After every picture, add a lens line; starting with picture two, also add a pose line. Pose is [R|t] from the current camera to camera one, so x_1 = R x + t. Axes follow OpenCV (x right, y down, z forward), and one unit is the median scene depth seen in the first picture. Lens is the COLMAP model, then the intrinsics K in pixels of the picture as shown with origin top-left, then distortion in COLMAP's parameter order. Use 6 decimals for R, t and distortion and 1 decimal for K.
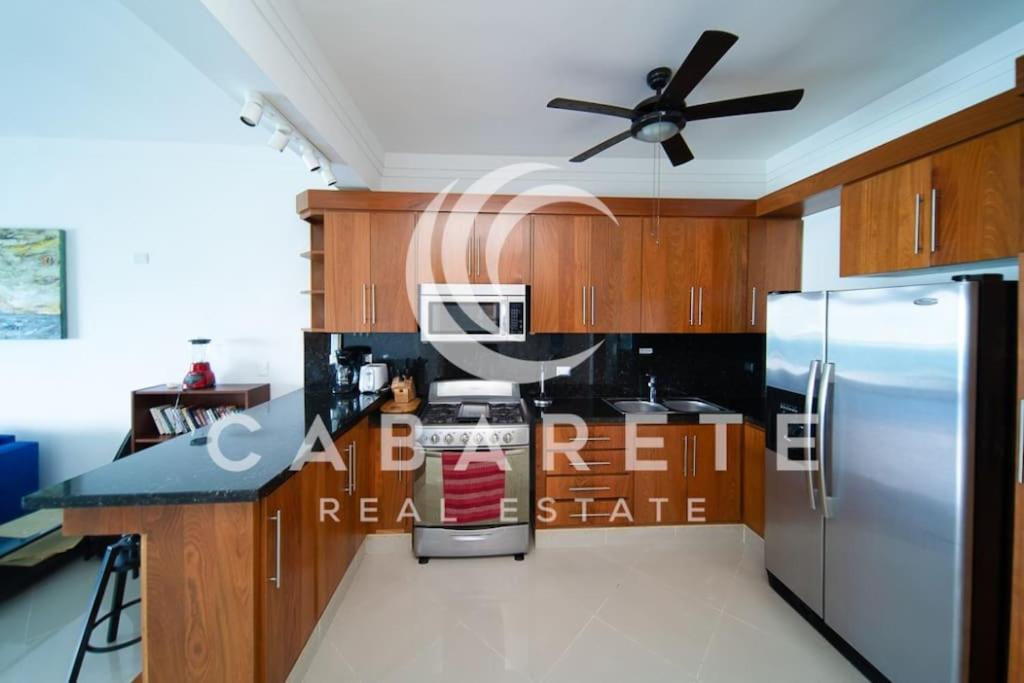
lens RADIAL K [[379.2, 0, 511.2], [0, 379.2, 321.6], [0, 0, 1]] dist [0.000348, 0.000063]
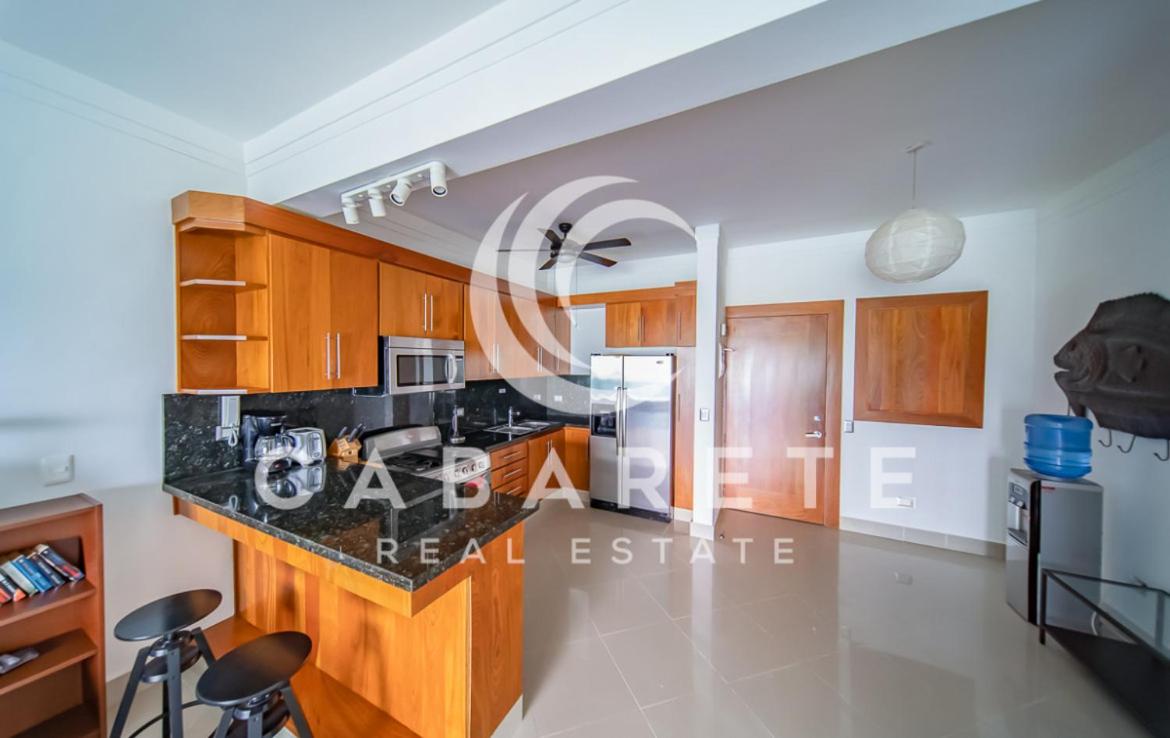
lens RADIAL K [[359.7, 0, 585.0], [0, 359.7, 369.0], [0, 0, 1]] dist [-0.000026, 0.000007]
pose [[0.495214, -0.019650, 0.868549, -0.800702], [0.019607, 0.999742, 0.011439, -0.014462], [-0.868550, 0.011365, 0.495472, 0.099174]]
